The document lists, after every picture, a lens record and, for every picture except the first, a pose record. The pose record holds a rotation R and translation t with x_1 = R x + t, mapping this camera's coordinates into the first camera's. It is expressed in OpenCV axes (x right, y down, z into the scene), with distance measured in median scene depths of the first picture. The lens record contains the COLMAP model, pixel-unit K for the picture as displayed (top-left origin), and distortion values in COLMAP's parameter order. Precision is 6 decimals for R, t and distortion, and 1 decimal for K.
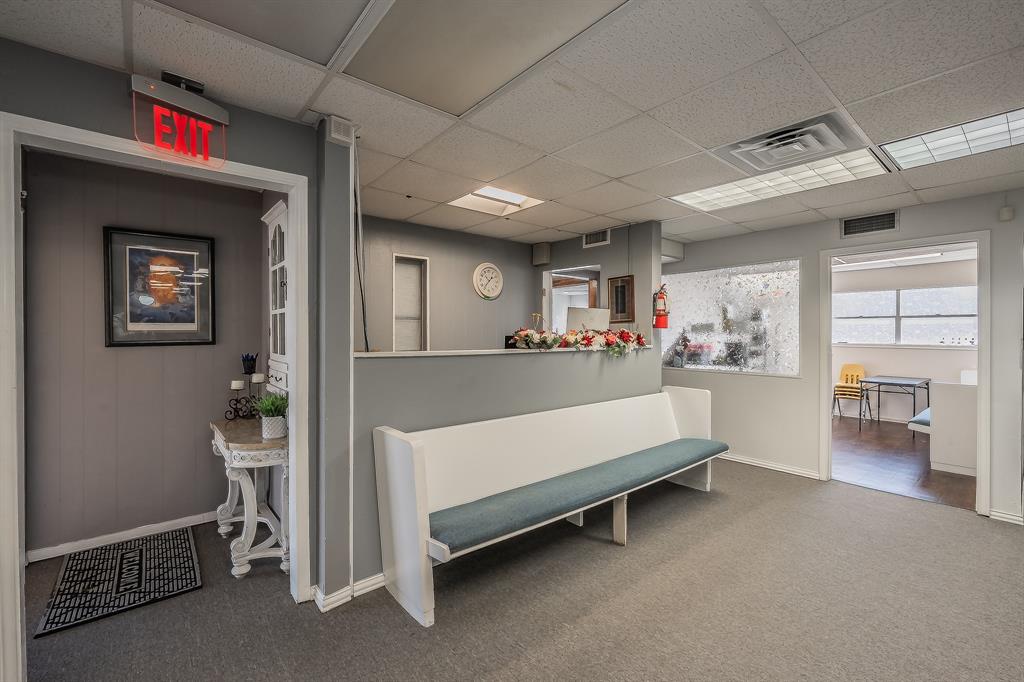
lens RADIAL K [[428.9, 0, 508.6], [0, 428.9, 336.7], [0, 0, 1]] dist [0.000705, 0.000225]
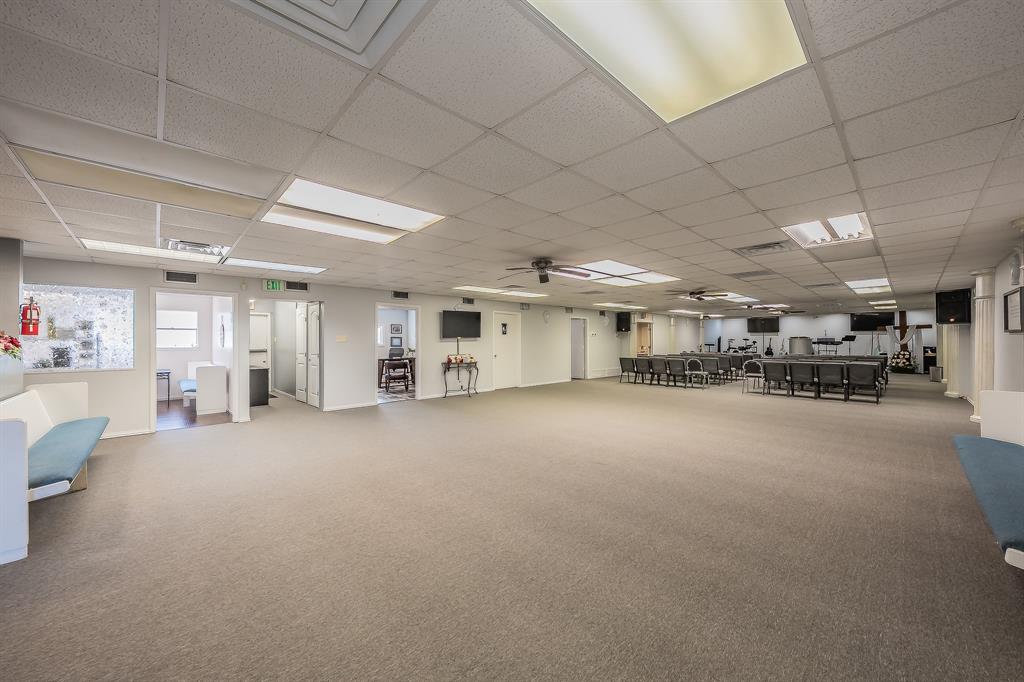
lens RADIAL K [[377.1, 0, 512.0], [0, 377.1, 341.0], [0, 0, 1]] dist [0.000778, -0.000001]
pose [[-0.069870, -0.003325, 0.997551, -0.736086], [0.011202, 0.999929, 0.004118, 0.006200], [-0.997493, 0.011463, -0.069828, -0.219739]]
